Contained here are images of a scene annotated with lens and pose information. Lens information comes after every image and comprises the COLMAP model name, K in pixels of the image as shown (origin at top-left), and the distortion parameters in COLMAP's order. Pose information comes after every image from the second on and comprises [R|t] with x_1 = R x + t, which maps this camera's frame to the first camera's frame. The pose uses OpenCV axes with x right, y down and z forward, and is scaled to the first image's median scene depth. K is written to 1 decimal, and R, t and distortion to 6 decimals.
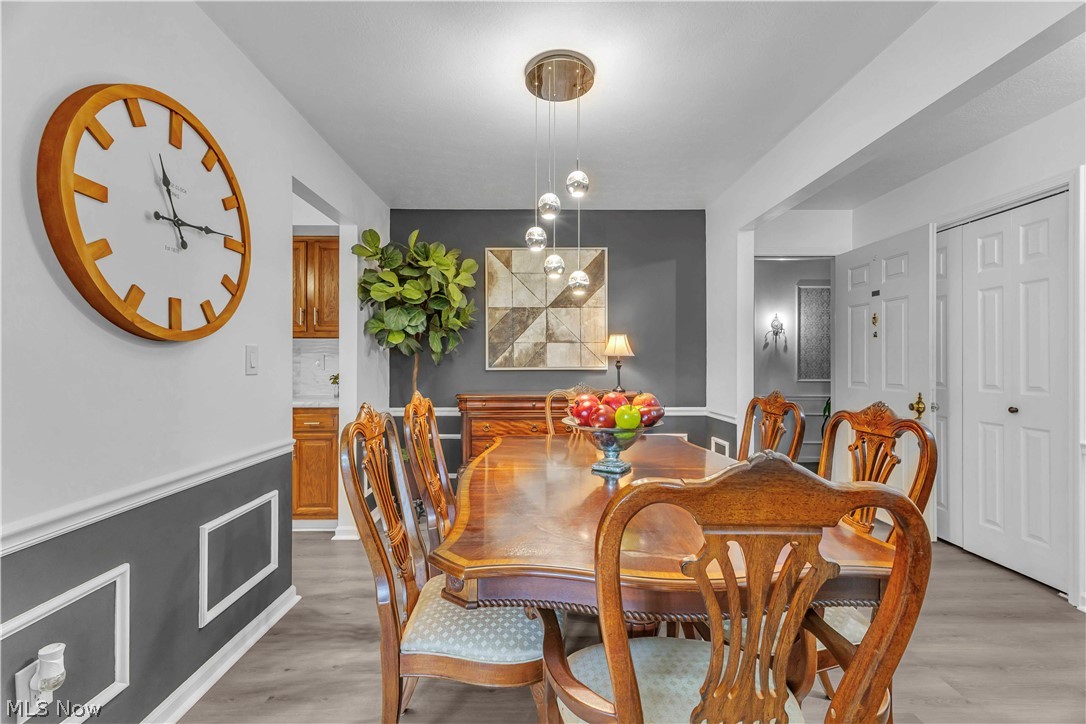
lens RADIAL K [[467.7, 0, 548.0], [0, 467.7, 358.7], [0, 0, 1]] dist [-0.003388, -0.000571]
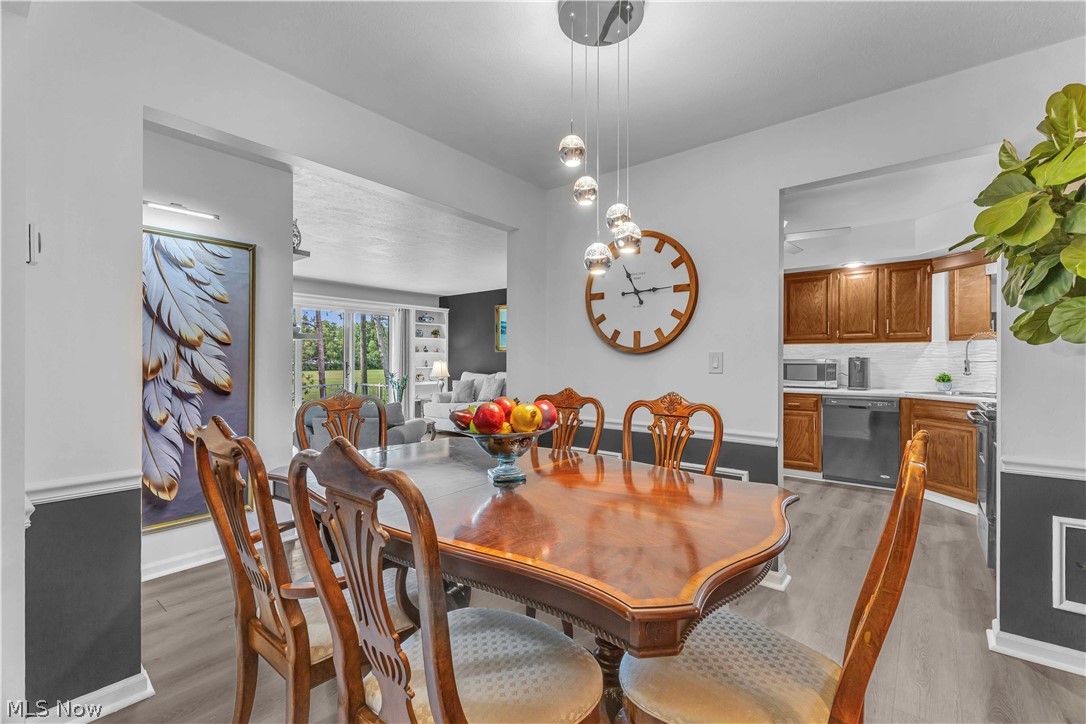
lens RADIAL K [[467.7, 0, 538.4], [0, 467.7, 362.3], [0, 0, 1]] dist [-0.003388, -0.000571]
pose [[-0.636925, 0.001198, -0.770925, 0.811945], [0.009914, 0.999929, -0.006637, 0.006813], [0.770862, -0.011870, -0.636892, 1.611502]]
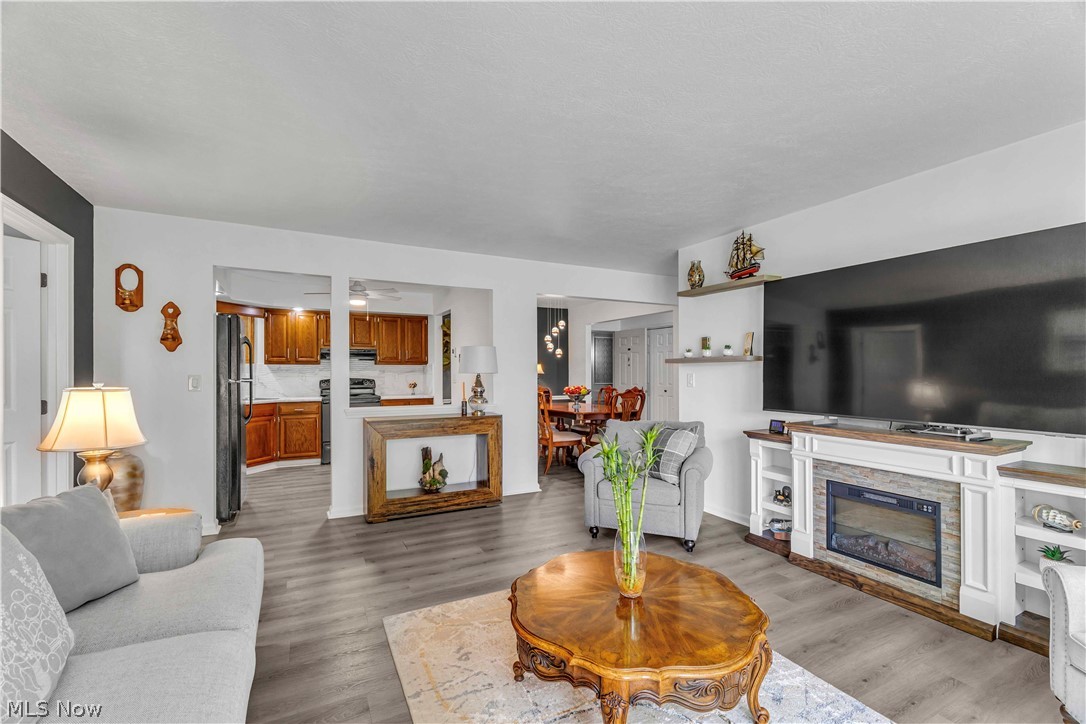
lens RADIAL K [[467.7, 0, 539.5], [0, 467.7, 369.7], [0, 0, 1]] dist [-0.003388, -0.000571]
pose [[0.891789, 0.002689, 0.452444, -1.830671], [-0.009148, 0.999885, 0.012090, -0.096117], [-0.452359, -0.014921, 0.891711, -2.197539]]
